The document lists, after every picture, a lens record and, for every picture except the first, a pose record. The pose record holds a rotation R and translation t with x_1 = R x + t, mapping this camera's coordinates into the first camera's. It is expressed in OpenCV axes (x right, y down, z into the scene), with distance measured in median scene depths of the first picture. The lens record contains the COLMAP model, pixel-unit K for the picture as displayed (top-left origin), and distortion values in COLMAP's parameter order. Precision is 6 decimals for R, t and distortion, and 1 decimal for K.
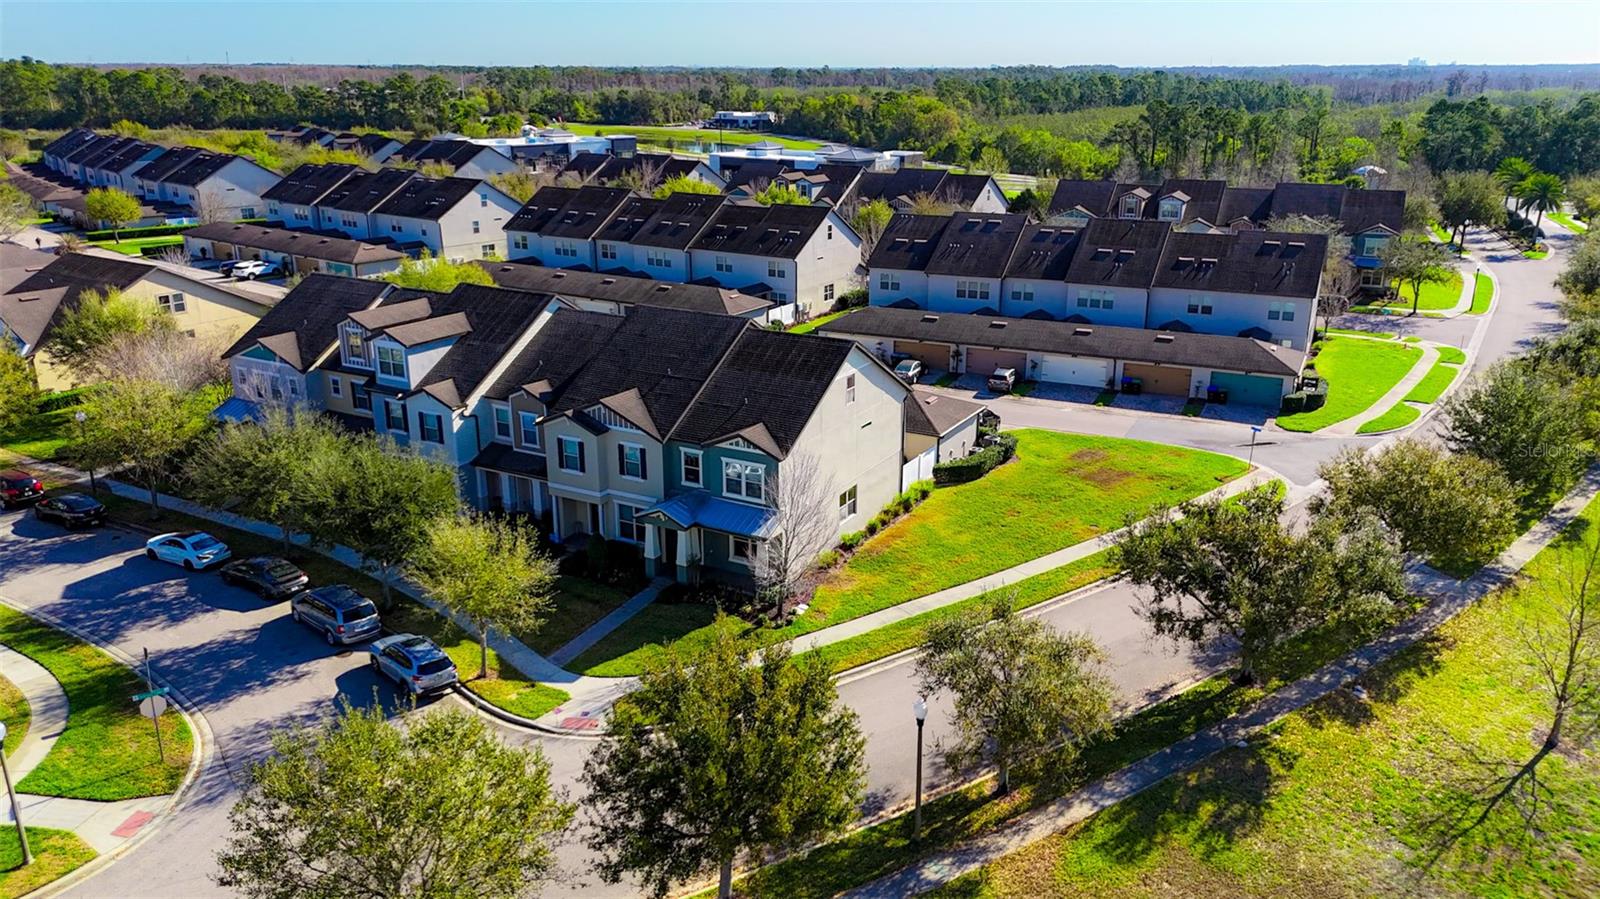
lens RADIAL K [[1154.9, 0, 808.9], [0, 1154.9, 484.4], [0, 0, 1]] dist [0.082471, -0.091448]
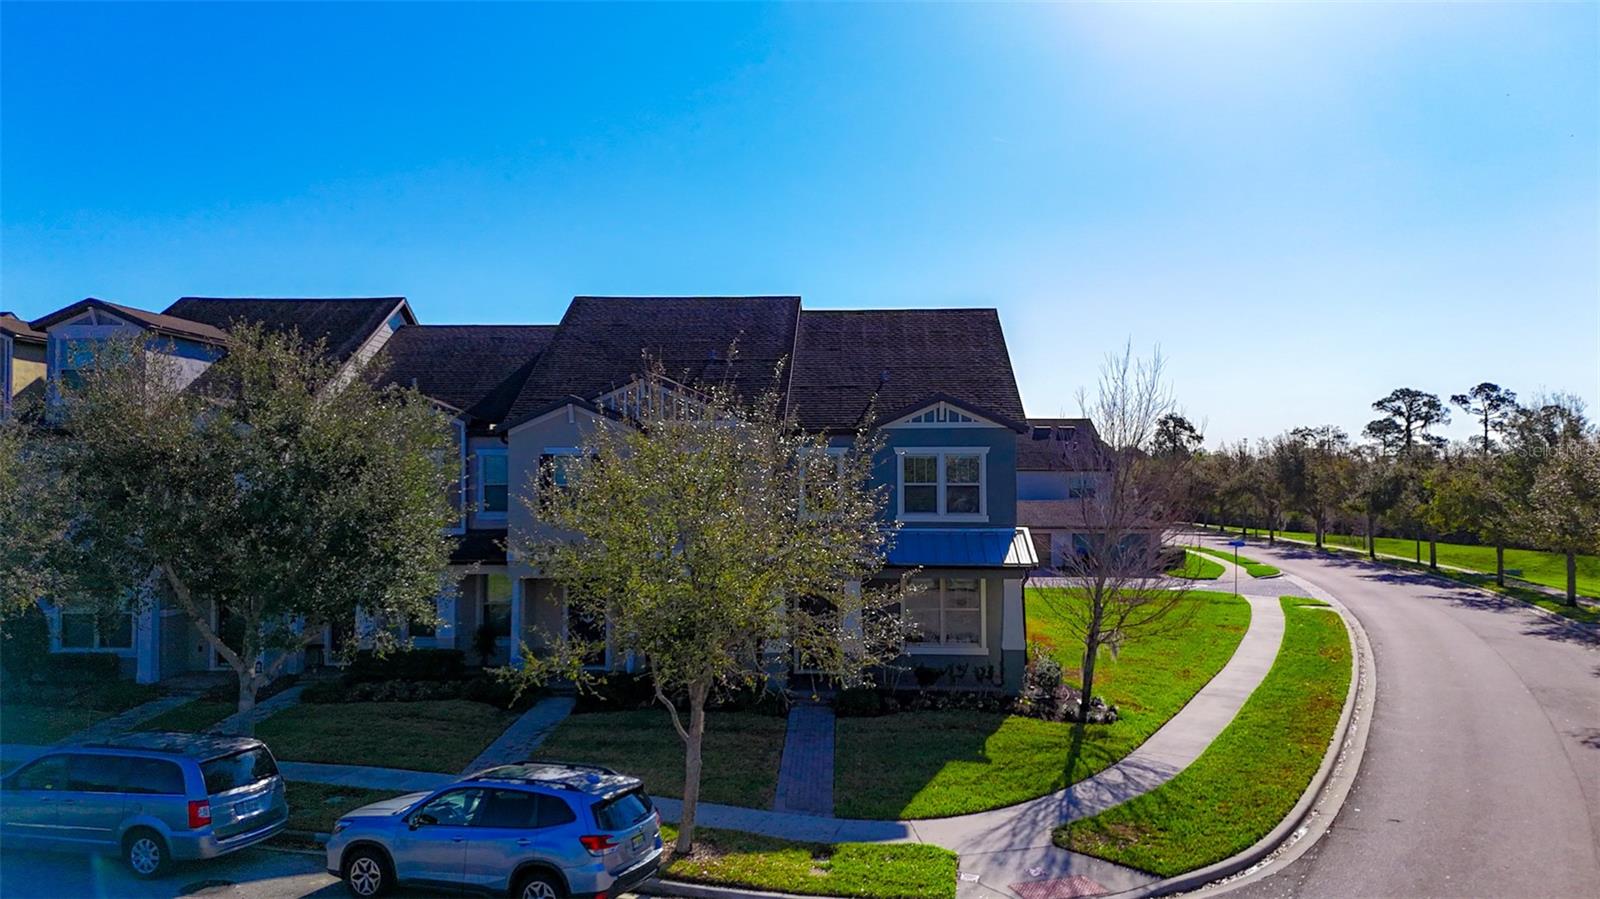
lens RADIAL K [[1170.7, 0, 803.3], [0, 1170.7, 443.8], [0, 0, 1]] dist [0.077764, -0.088285]
pose [[0.894358, 0.007747, 0.447285, -0.194009], [0.153784, 0.933590, -0.323666, 0.079214], [-0.420088, 0.358258, 0.833773, 0.290079]]
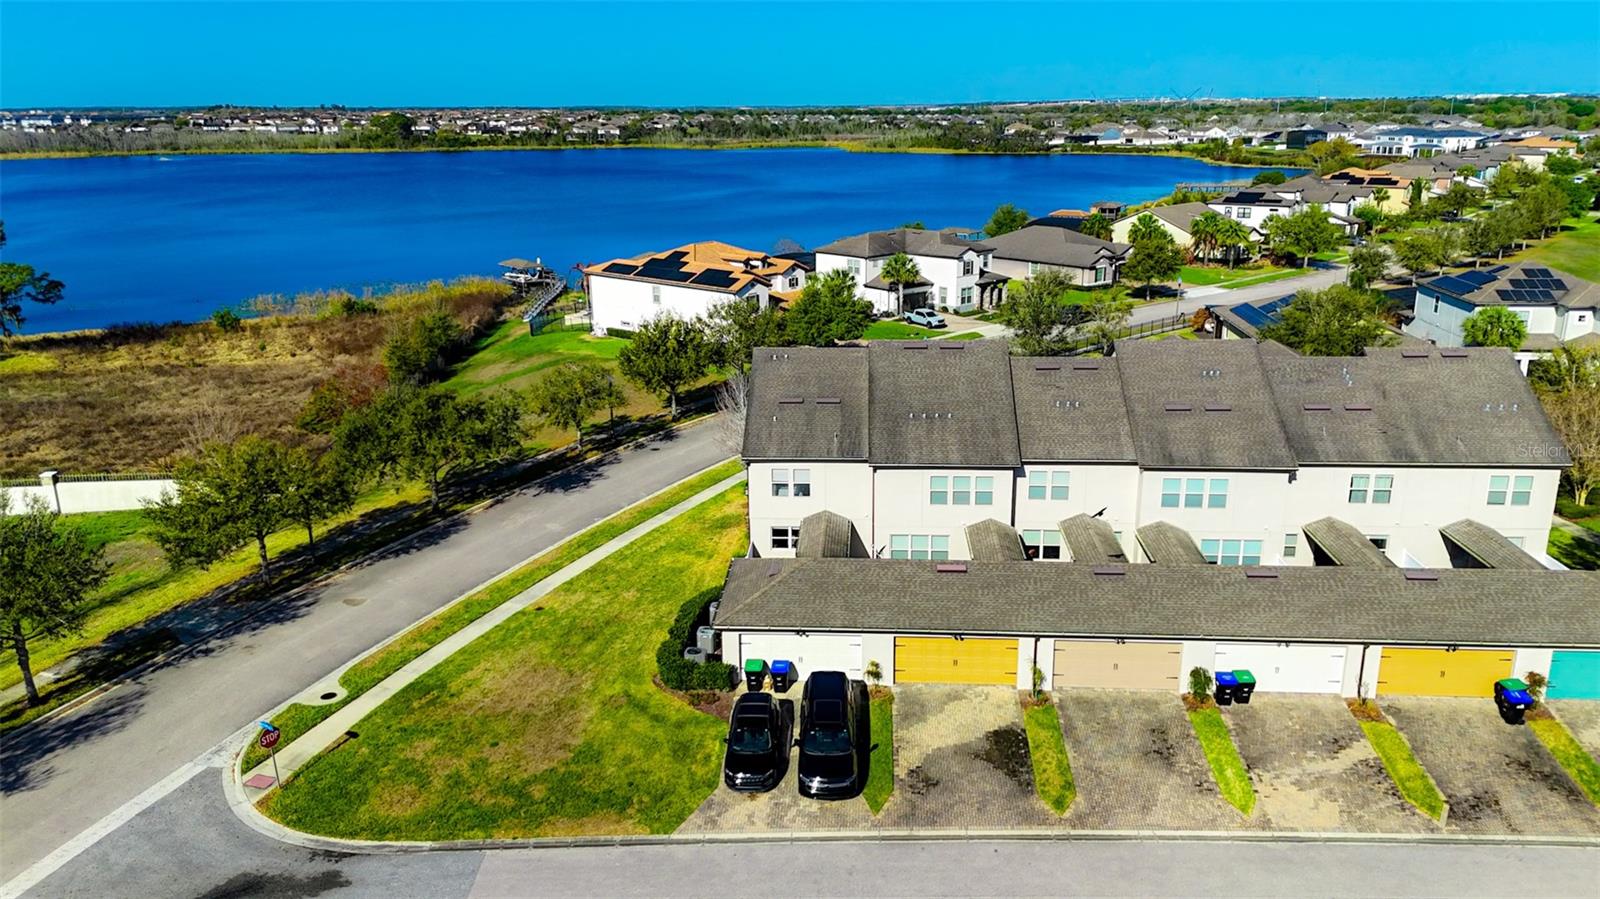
lens RADIAL K [[1170.7, 0, 803.3], [0, 1170.7, 443.8], [0, 0, 1]] dist [0.077764, -0.088285]
pose [[-0.899776, 0.125028, -0.418057, 0.267299], [-0.140072, 0.824608, 0.548089, -0.372966], [0.413259, 0.551716, -0.724449, 1.047698]]
